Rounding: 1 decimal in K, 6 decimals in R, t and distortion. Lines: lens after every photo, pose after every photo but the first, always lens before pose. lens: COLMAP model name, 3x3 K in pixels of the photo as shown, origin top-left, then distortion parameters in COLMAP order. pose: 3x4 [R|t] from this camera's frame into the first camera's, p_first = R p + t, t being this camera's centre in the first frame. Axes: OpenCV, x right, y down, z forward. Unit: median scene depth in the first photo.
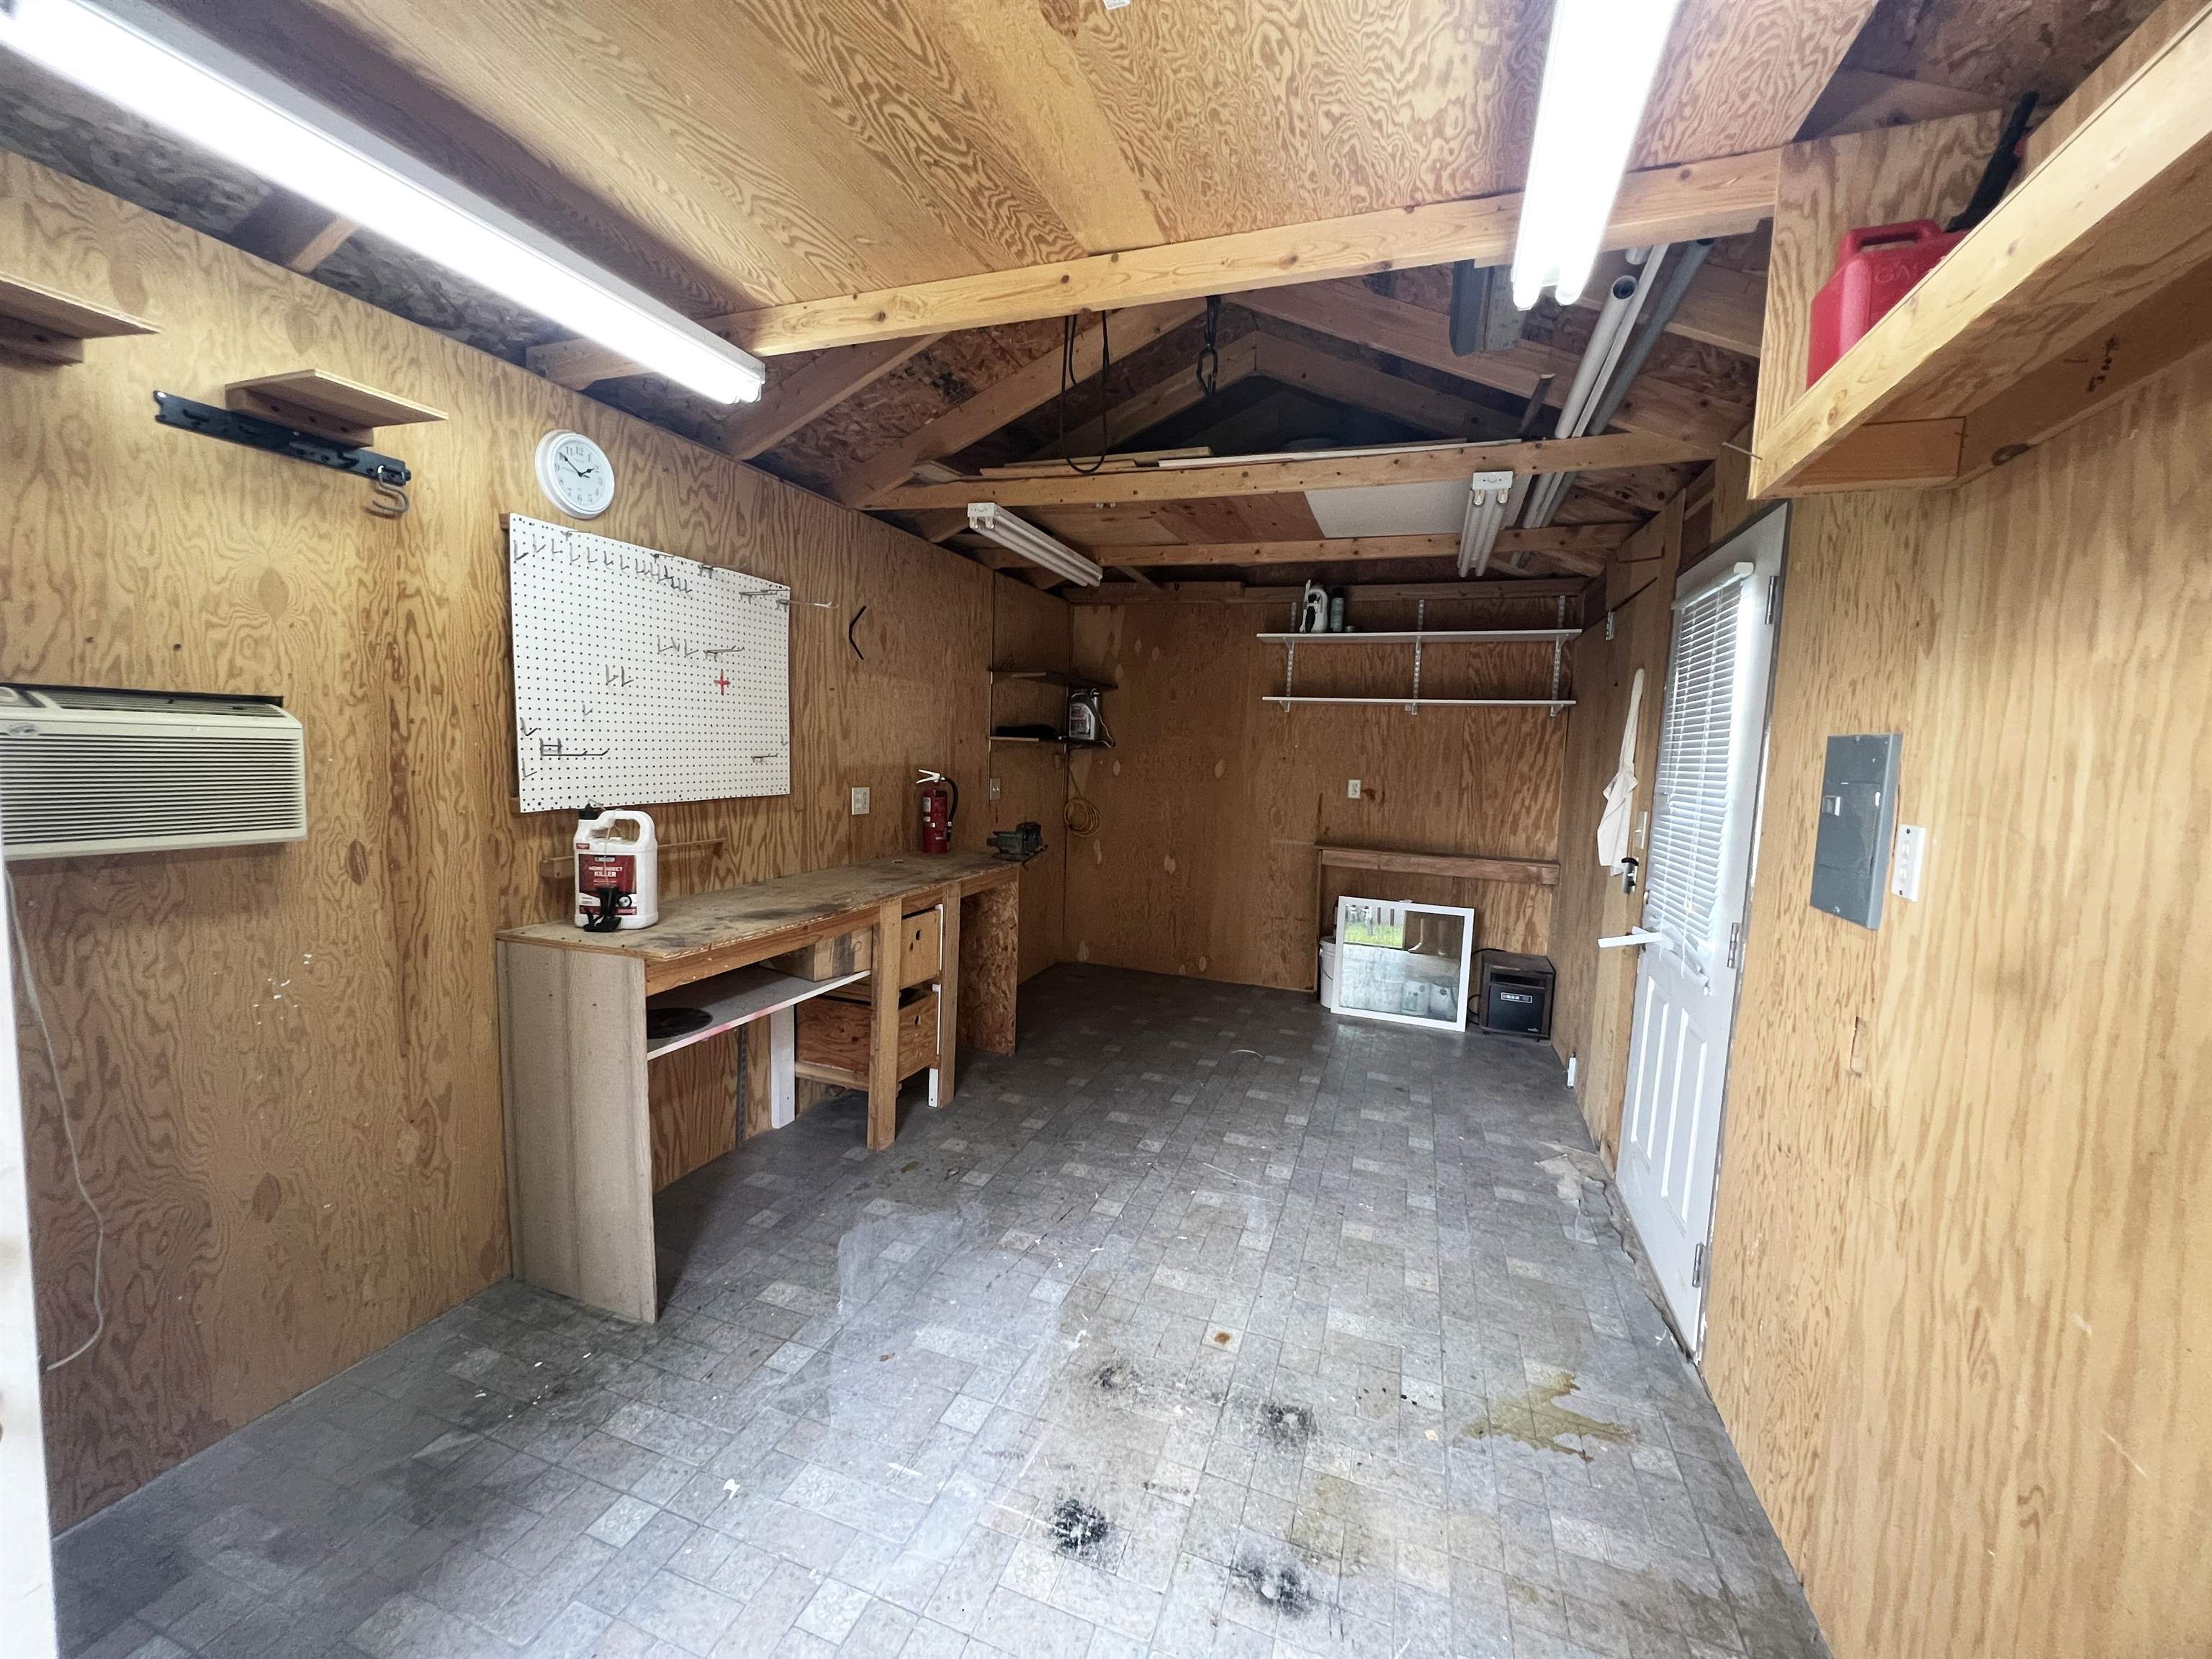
lens RADIAL K [[881.6, 0, 1106.0], [0, 881.6, 829.5], [0, 0, 1]] dist [0.000124, 0.000023]
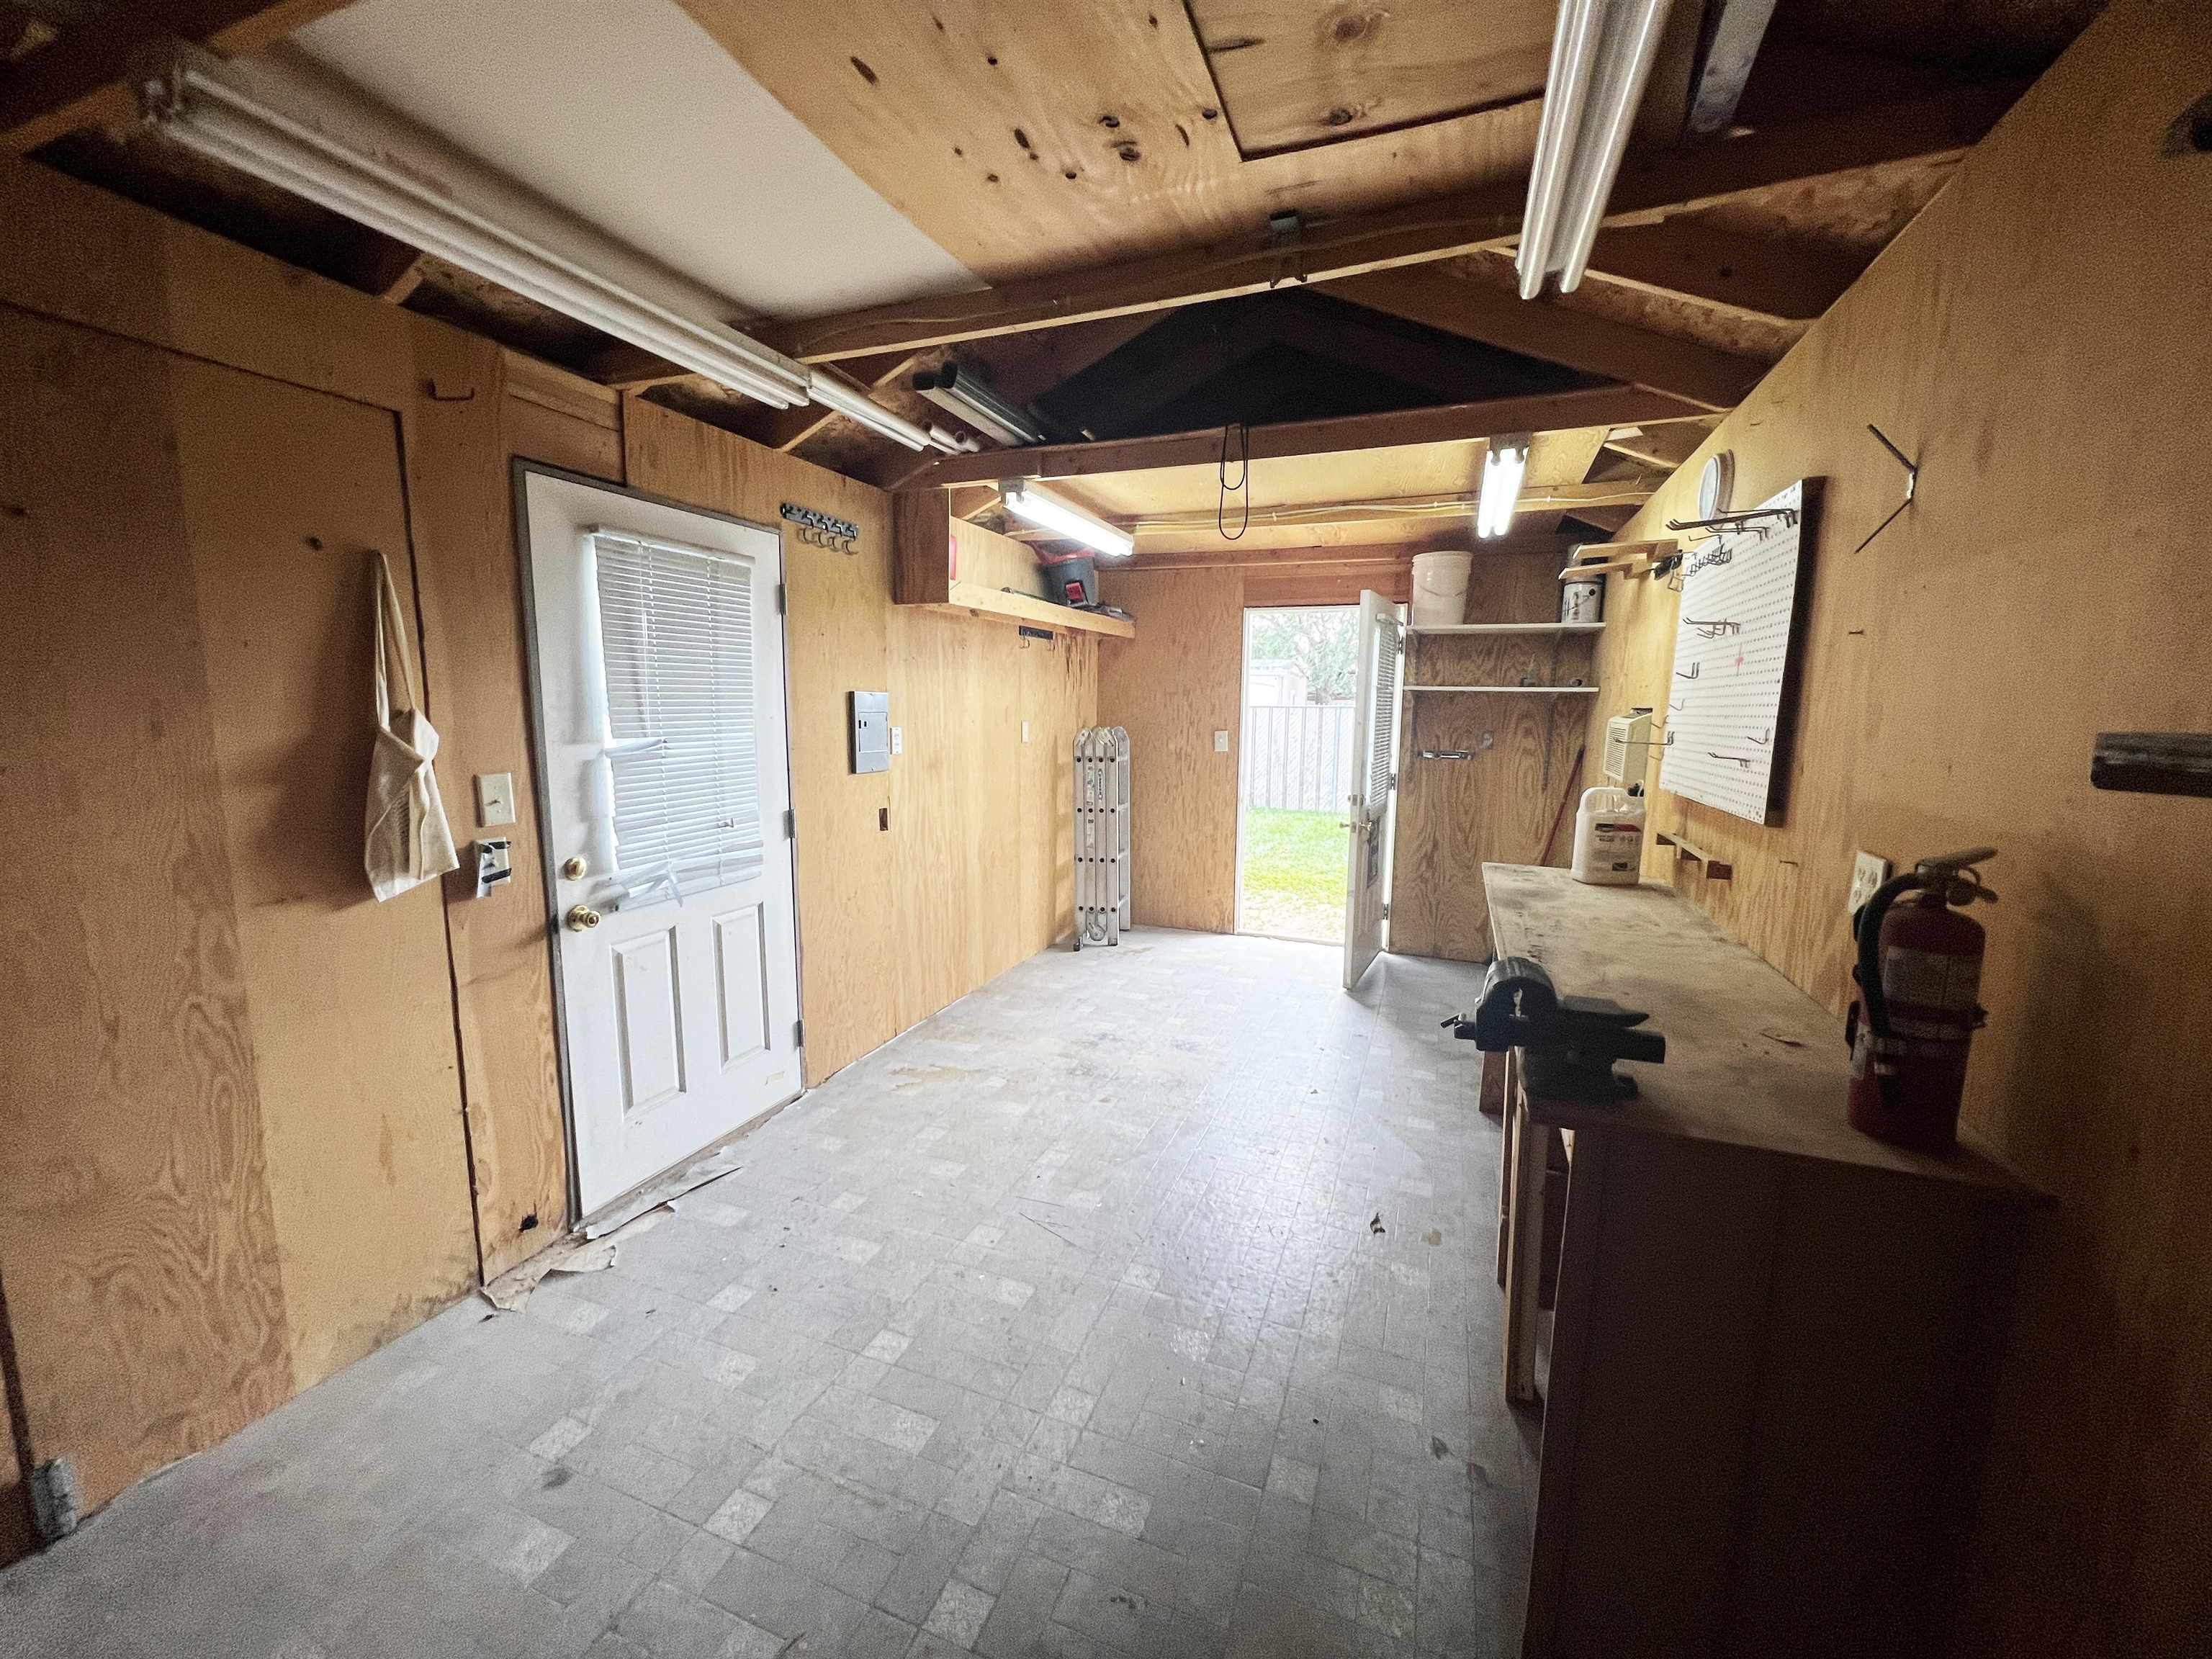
lens RADIAL K [[881.6, 0, 1106.0], [0, 881.6, 829.5], [0, 0, 1]] dist [0.000124, 0.000023]
pose [[-0.998419, -0.049907, 0.025854, 0.109225], [-0.042168, 0.969235, 0.242499, -0.232050], [-0.037161, 0.241026, -0.969807, 2.241052]]
